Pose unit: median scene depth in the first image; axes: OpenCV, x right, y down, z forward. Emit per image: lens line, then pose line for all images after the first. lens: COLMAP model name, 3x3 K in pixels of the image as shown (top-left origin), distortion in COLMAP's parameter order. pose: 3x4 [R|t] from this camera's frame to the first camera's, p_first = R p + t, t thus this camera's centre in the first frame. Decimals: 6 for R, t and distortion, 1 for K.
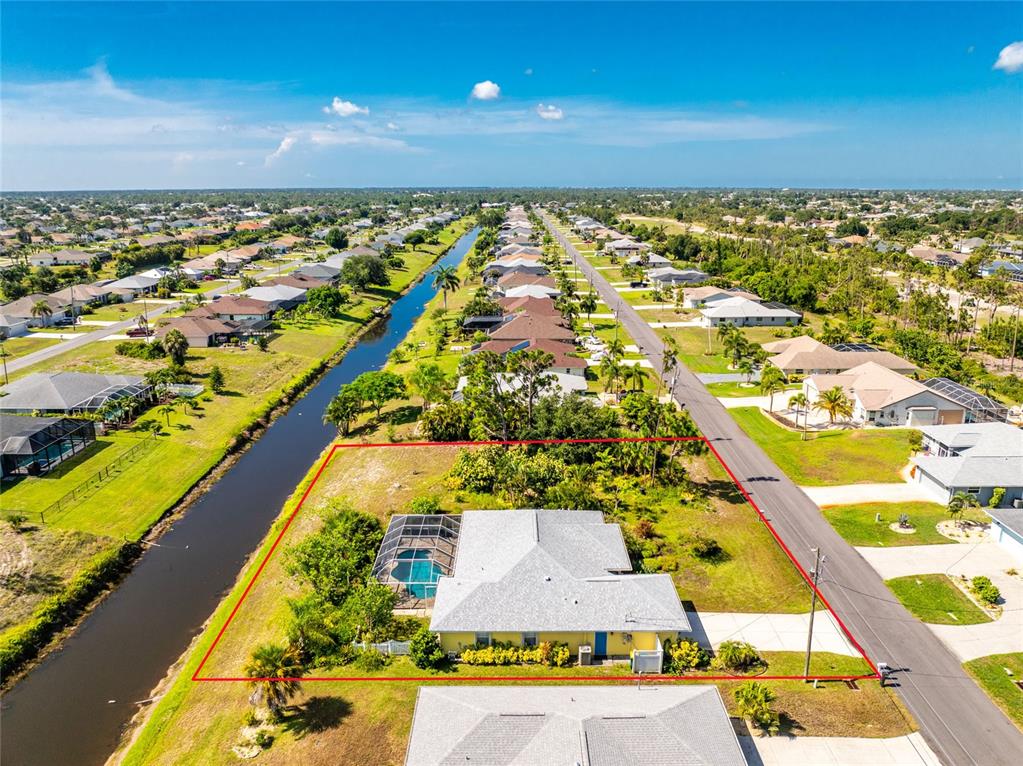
lens RADIAL K [[725.5, 0, 511.5], [0, 725.5, 383.0], [0, 0, 1]] dist [-0.037167, -0.004076]
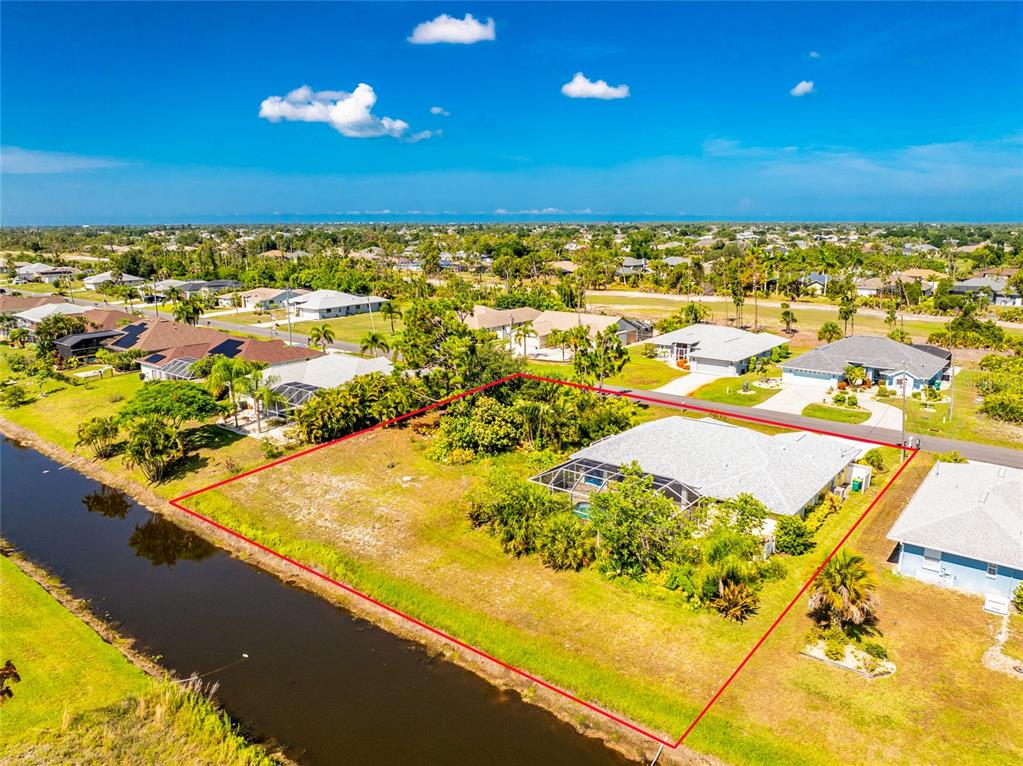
lens RADIAL K [[725.5, 0, 511.5], [0, 725.5, 383.0], [0, 0, 1]] dist [-0.037167, -0.004076]
pose [[0.622480, -0.167995, 0.764393, -0.319025], [0.206756, 0.977291, 0.046415, 0.013527], [-0.754831, 0.129150, 0.643078, 0.196868]]
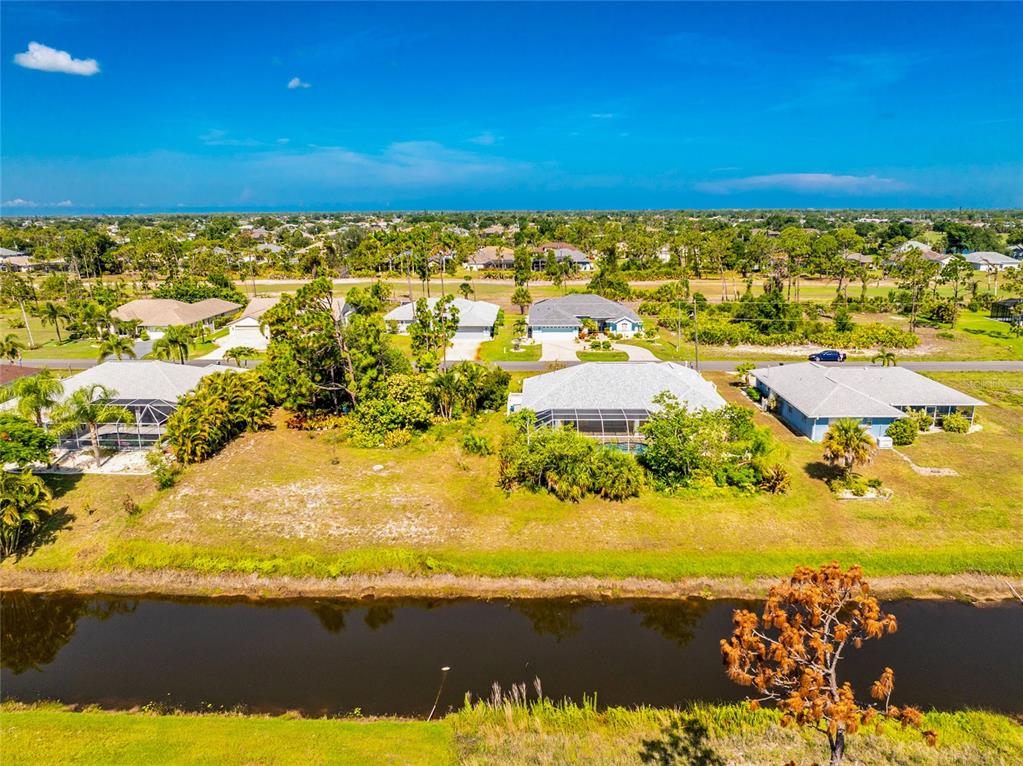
lens RADIAL K [[725.5, 0, 511.5], [0, 725.5, 383.0], [0, 0, 1]] dist [-0.037167, -0.004076]
pose [[0.015185, -0.226933, 0.973792, -0.401417], [0.267281, 0.939385, 0.214747, -0.027792], [-0.963499, 0.257015, 0.074919, 0.395485]]
